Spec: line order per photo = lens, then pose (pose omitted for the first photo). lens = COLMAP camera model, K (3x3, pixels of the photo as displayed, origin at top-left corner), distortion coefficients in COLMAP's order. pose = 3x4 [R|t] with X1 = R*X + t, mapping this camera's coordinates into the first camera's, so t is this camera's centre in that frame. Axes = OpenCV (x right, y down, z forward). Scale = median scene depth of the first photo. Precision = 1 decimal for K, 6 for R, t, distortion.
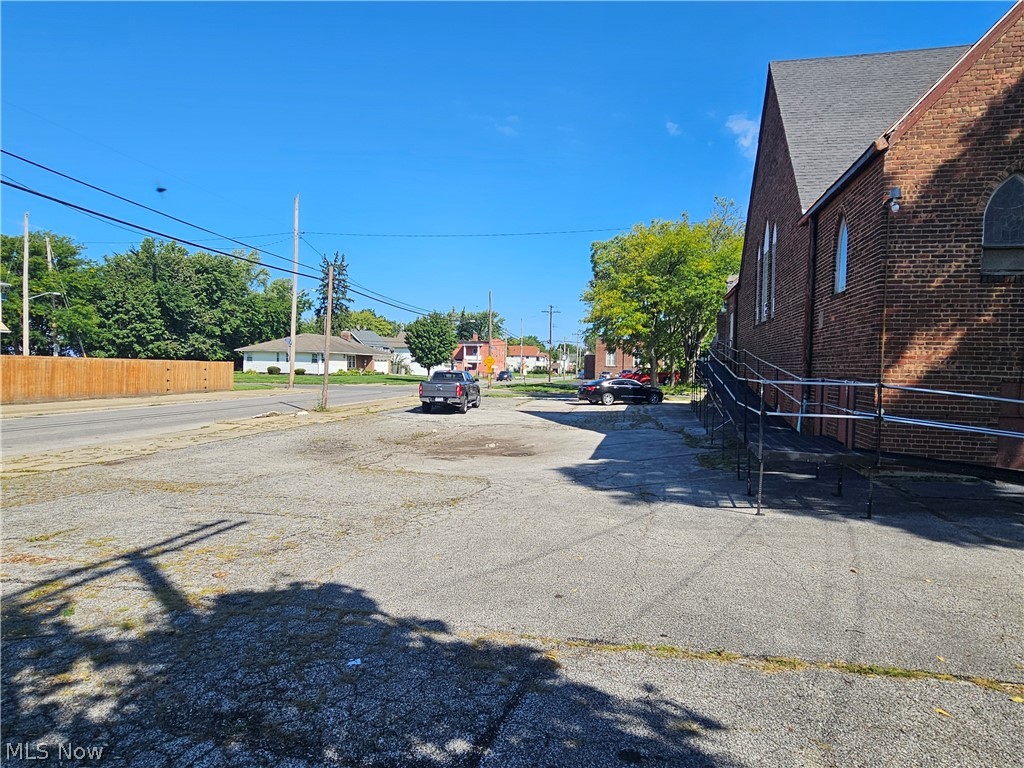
lens RADIAL K [[582.2, 0, 508.3], [0, 582.2, 380.4], [0, 0, 1]] dist [0.028252, 0.000400]
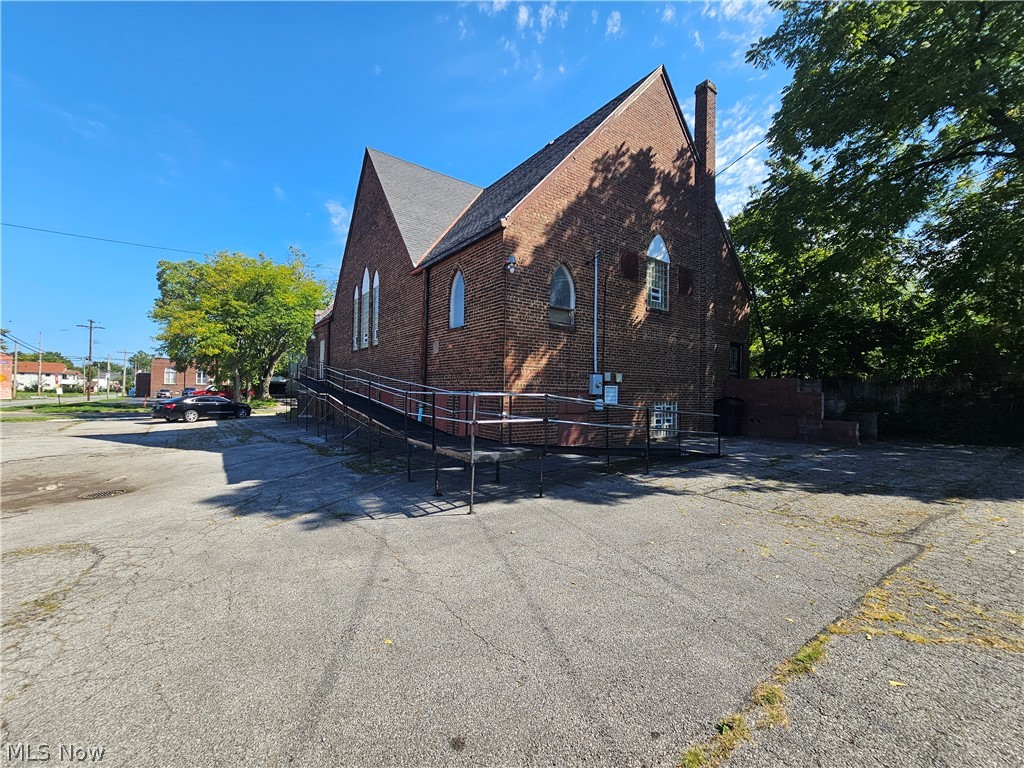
lens RADIAL K [[422.0, 0, 512.5], [0, 422.0, 384.0], [0, 0, 1]] dist [0.006388, -0.000329]
pose [[0.644576, -0.001181, 0.764540, -0.031511], [0.020454, 0.999667, -0.015701, -0.000552], [-0.764267, 0.025759, 0.644386, 0.094297]]
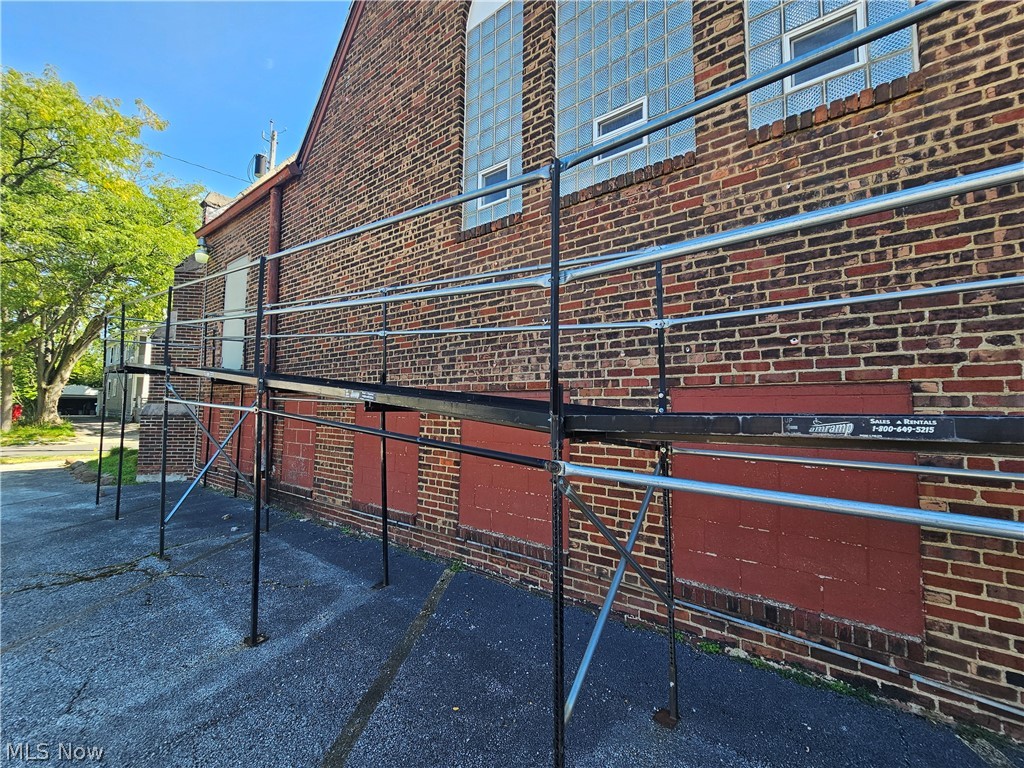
lens RADIAL K [[422.0, 0, 505.7], [0, 422.0, 385.0], [0, 0, 1]] dist [0.006388, -0.000329]
pose [[0.411727, 0.044714, 0.910210, 0.143161], [0.018589, 0.998176, -0.057444, -0.001307], [-0.911118, 0.040571, 0.410145, 0.538231]]
